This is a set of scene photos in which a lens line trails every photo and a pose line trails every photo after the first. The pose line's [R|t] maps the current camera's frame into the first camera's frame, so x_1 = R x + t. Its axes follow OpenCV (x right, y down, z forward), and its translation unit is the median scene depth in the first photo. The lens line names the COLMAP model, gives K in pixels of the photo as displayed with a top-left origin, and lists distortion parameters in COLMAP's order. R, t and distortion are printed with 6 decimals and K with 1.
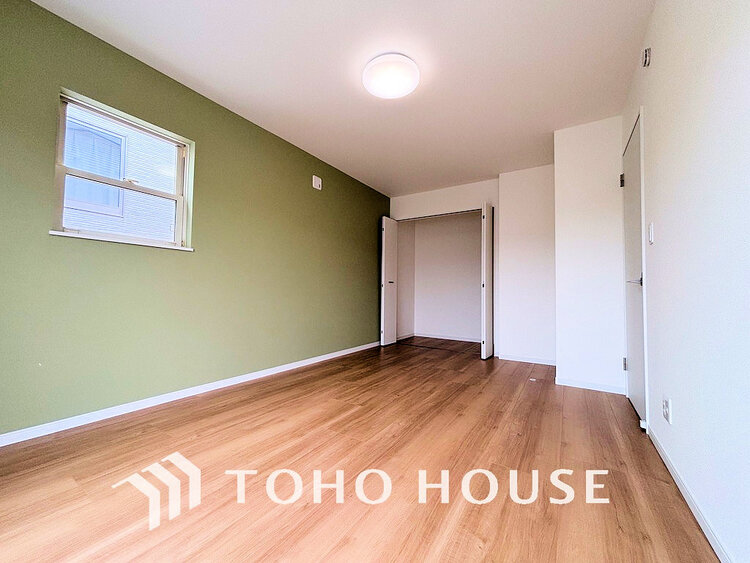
lens RADIAL K [[301.4, 0, 375.0], [0, 301.4, 281.5], [0, 0, 1]] dist [-0.001208, -0.000346]
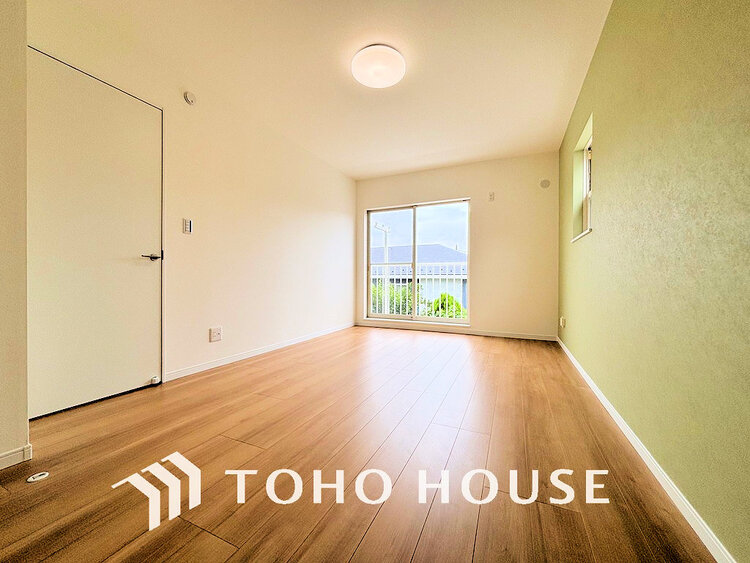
lens RADIAL K [[301.4, 0, 375.0], [0, 301.4, 281.5], [0, 0, 1]] dist [-0.001208, -0.000346]
pose [[-0.990893, -0.016849, -0.133597, 0.181572], [-0.012206, 0.999295, -0.035497, 0.100077], [0.134101, -0.033543, -0.990400, 1.921054]]
